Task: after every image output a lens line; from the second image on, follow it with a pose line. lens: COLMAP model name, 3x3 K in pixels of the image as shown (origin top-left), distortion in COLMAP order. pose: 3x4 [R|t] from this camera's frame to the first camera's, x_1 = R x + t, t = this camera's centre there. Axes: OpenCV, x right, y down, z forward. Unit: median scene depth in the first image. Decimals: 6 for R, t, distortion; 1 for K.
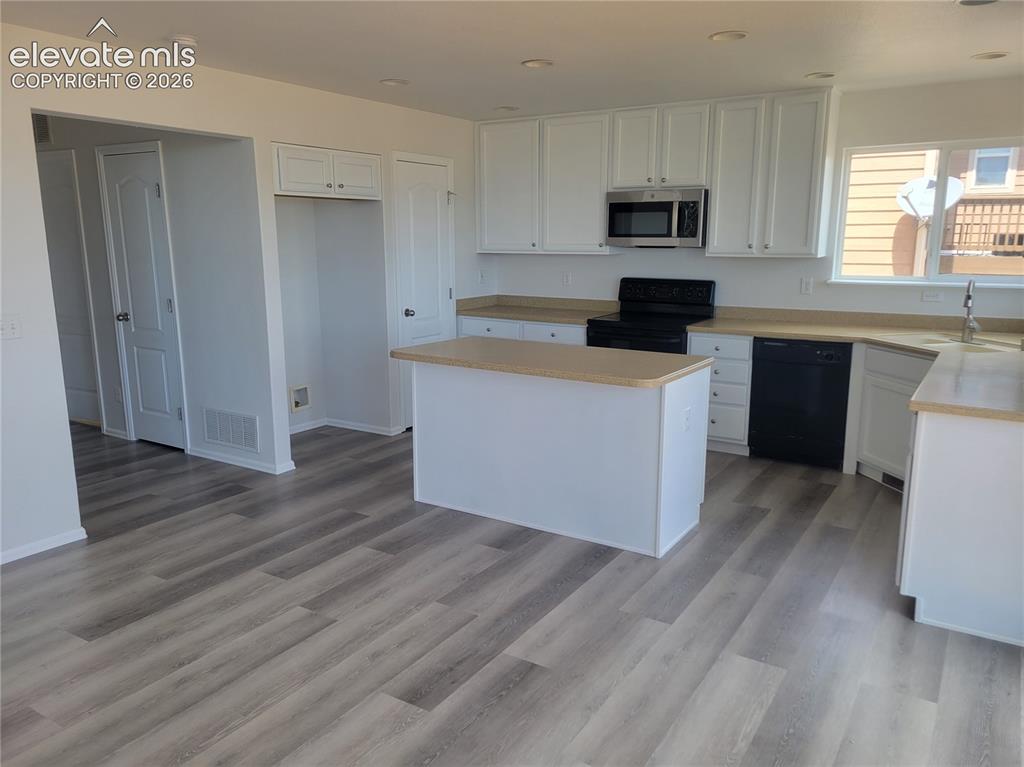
lens RADIAL K [[768.2, 0, 512.5], [0, 768.2, 369.1], [0, 0, 1]] dist [0.063290, -0.035101]
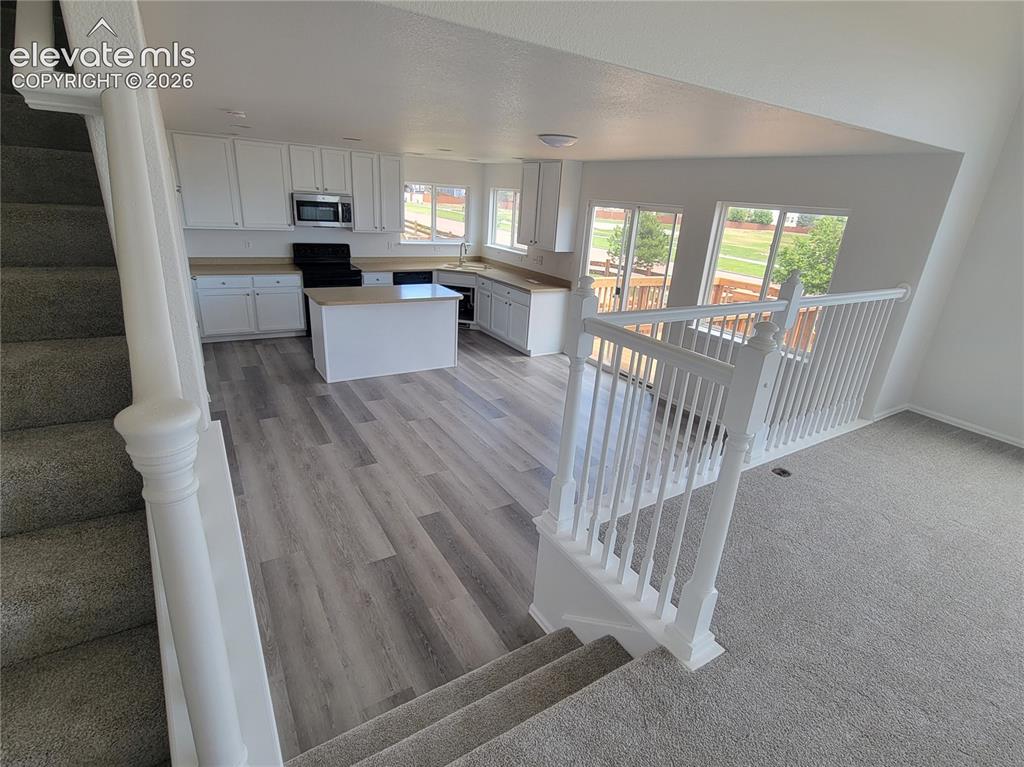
lens RADIAL K [[506.4, 0, 518.6], [0, 506.4, 381.1], [0, 0, 1]] dist [0.002654, 0.000261]
pose [[0.428013, -0.286469, 0.857170, -0.804496], [0.092358, 0.957334, 0.273827, -0.101601], [-0.899041, -0.038035, 0.436209, 0.055741]]
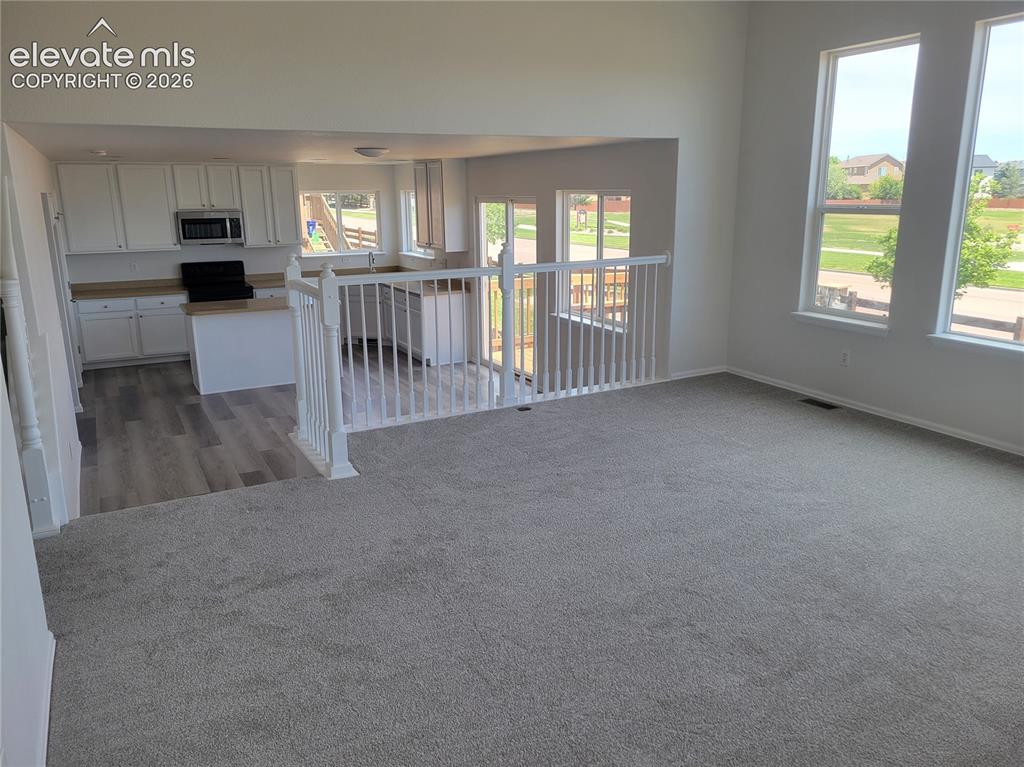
lens RADIAL K [[768.2, 0, 512.5], [0, 768.2, 369.1], [0, 0, 1]] dist [0.063290, -0.035101]
pose [[0.491794, -0.205439, 0.846129, -1.086616], [0.163814, 0.976244, 0.141818, -0.022984], [-0.855163, 0.068863, 0.513764, -0.479382]]
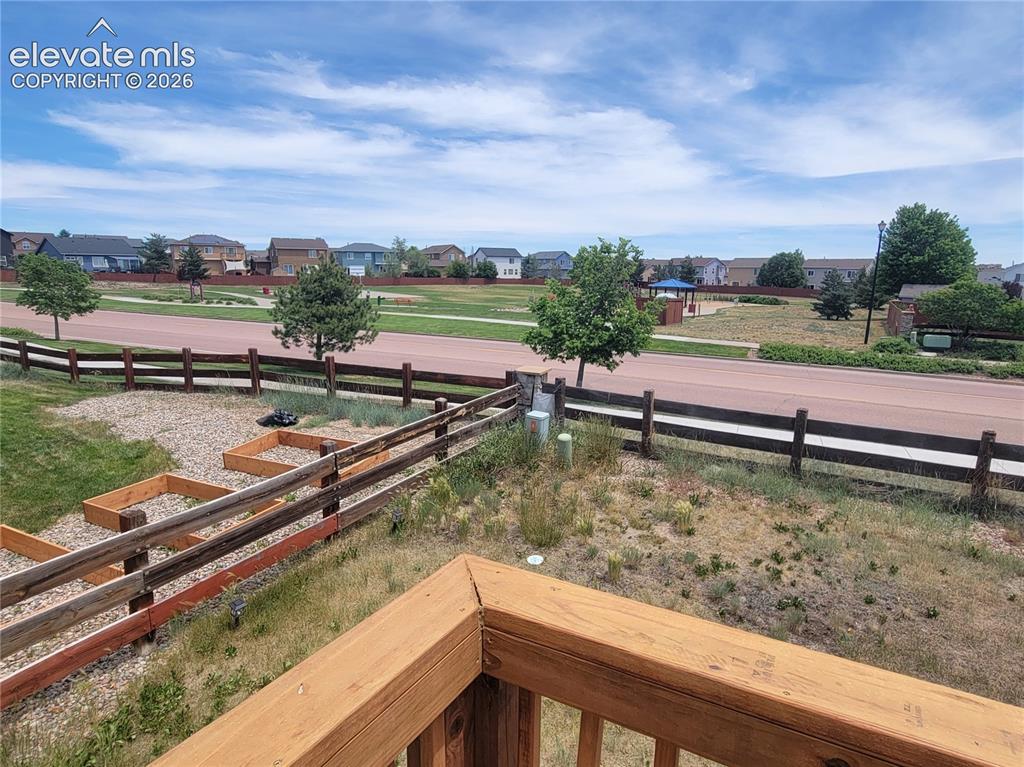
lens RADIAL K [[595.4, 0, 519.0], [0, 595.4, 407.9], [0, 0, 1]] dist [0.004006, -0.000464]
pose [[-0.044214, -0.229344, 0.972341, 0.877325], [0.169123, 0.957526, 0.233540, -0.004660], [-0.984603, 0.174771, -0.003548, 0.183052]]
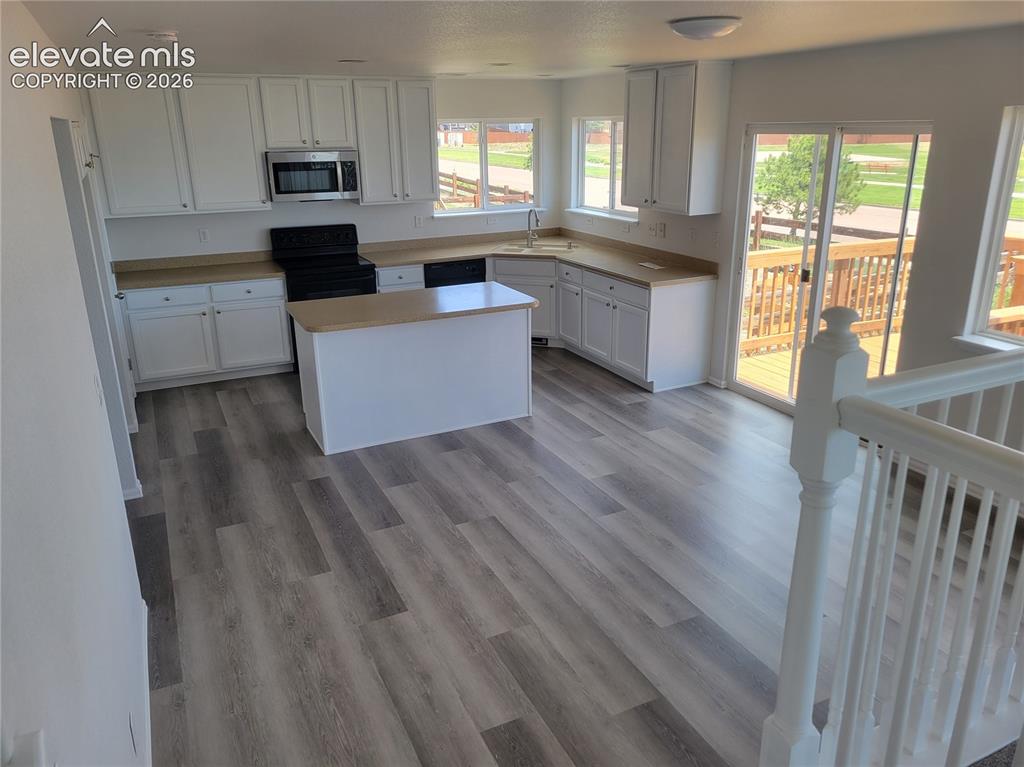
lens RADIAL K [[768.2, 0, 512.5], [0, 768.2, 369.1], [0, 0, 1]] dist [0.063290, -0.035101]
pose [[0.528495, -0.266937, 0.805877, -0.715145], [0.162142, 0.963542, 0.212829, -0.121991], [-0.833309, 0.018187, 0.552509, 0.123691]]
